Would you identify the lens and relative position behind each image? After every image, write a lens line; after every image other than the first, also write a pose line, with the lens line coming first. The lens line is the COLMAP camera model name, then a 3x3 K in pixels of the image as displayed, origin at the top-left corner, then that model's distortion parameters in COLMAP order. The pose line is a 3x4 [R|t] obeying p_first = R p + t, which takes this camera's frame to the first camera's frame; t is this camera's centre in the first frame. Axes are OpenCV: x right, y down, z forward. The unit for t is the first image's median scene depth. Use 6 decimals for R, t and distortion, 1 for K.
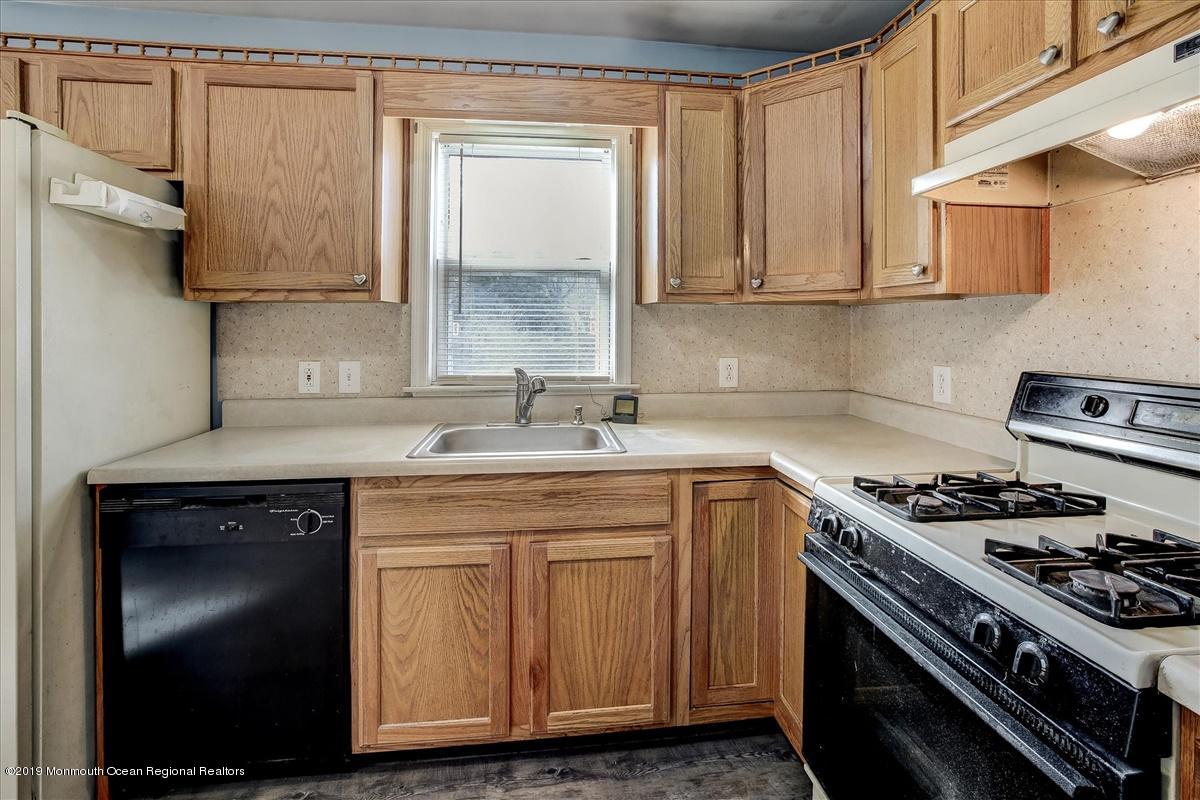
lens RADIAL K [[550.5, 0, 613.9], [0, 550.5, 328.2], [0, 0, 1]] dist [-0.031545, 0.009467]
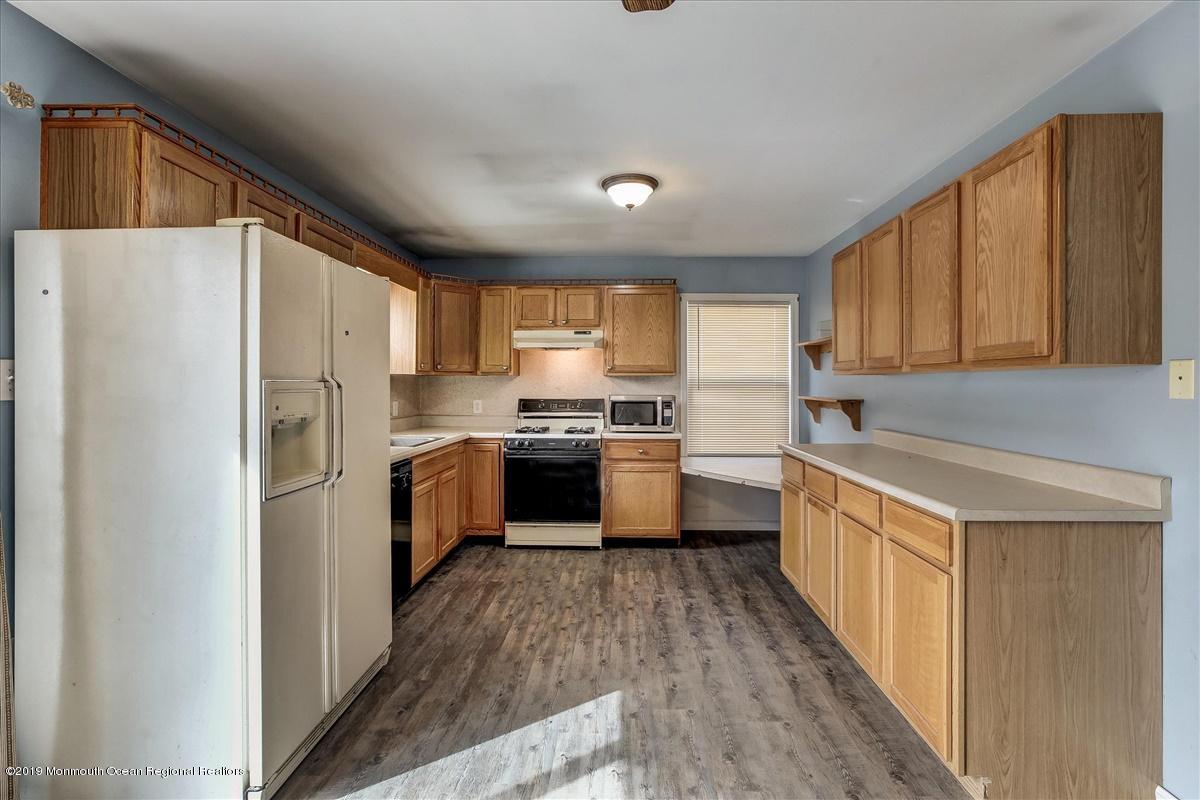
lens RADIAL K [[550.9, 0, 610.0], [0, 550.9, 384.2], [0, 0, 1]] dist [-0.016317, 0.006599]
pose [[0.160437, -0.001374, 0.987045, -2.356221], [-0.003054, 0.999994, 0.001889, -0.018111], [-0.987041, -0.003318, 0.160432, -0.106498]]
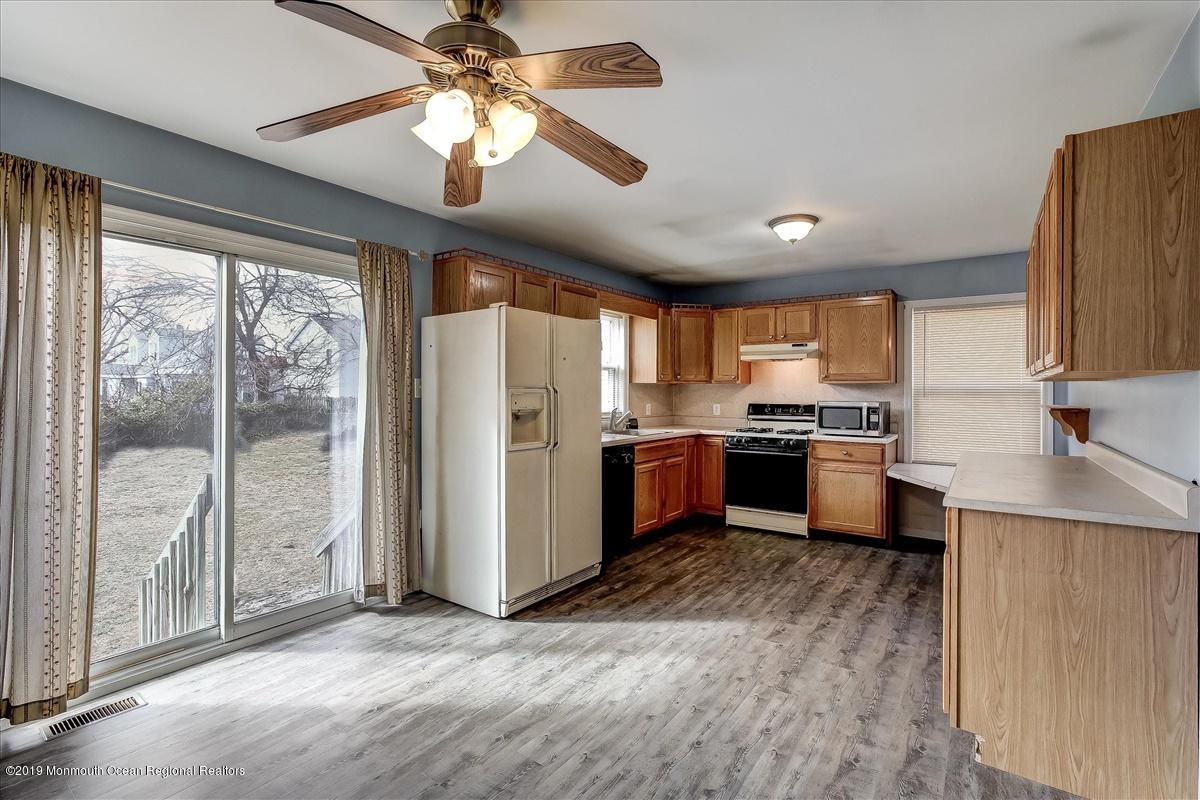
lens RADIAL K [[550.5, 0, 619.0], [0, 550.5, 393.2], [0, 0, 1]] dist [-0.031545, 0.009467]
pose [[0.670605, -0.002875, 0.741809, -2.628058], [-0.003425, 0.999970, 0.006972, -0.017888], [-0.741807, -0.007216, 0.670575, -0.908932]]
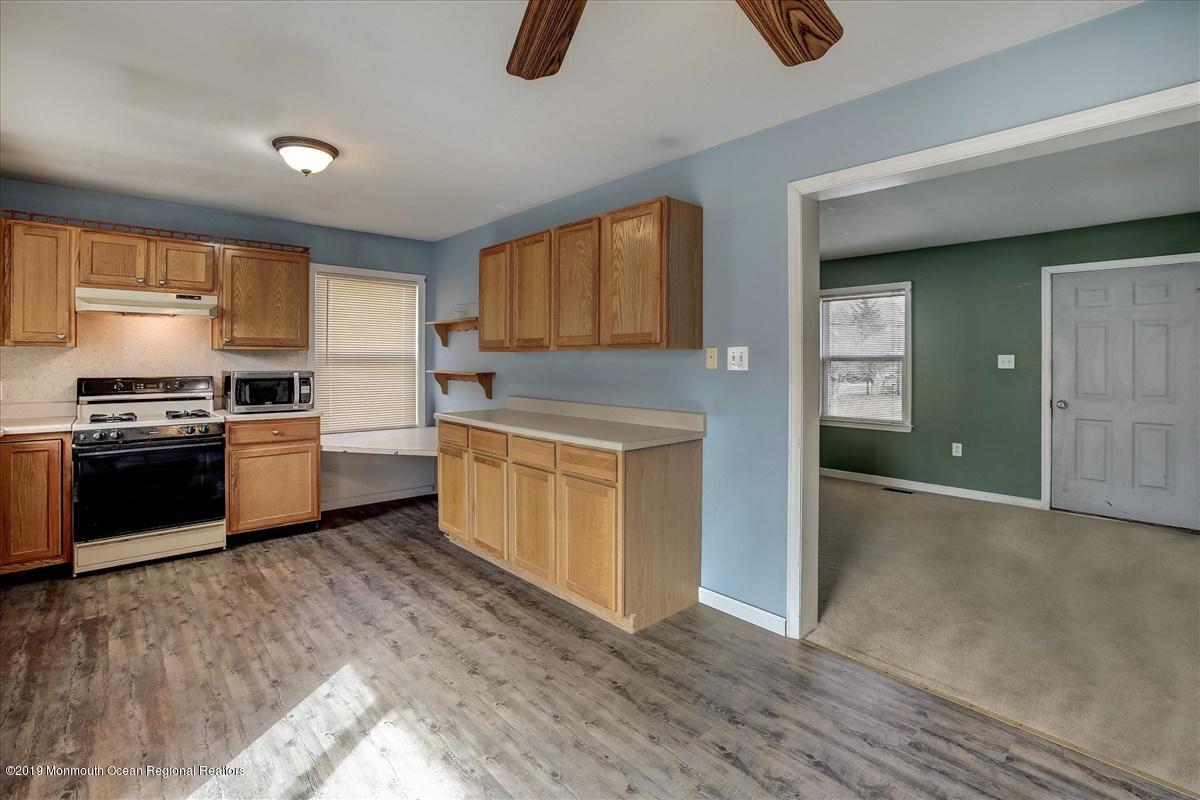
lens RADIAL K [[550.5, 0, 600.6], [0, 550.5, 361.5], [0, 0, 1]] dist [-0.031545, 0.009467]
pose [[-0.569272, -0.006802, 0.822121, -2.493829], [-0.006104, 0.999973, 0.004047, -0.021678], [-0.822127, -0.002714, -0.569298, 0.390449]]
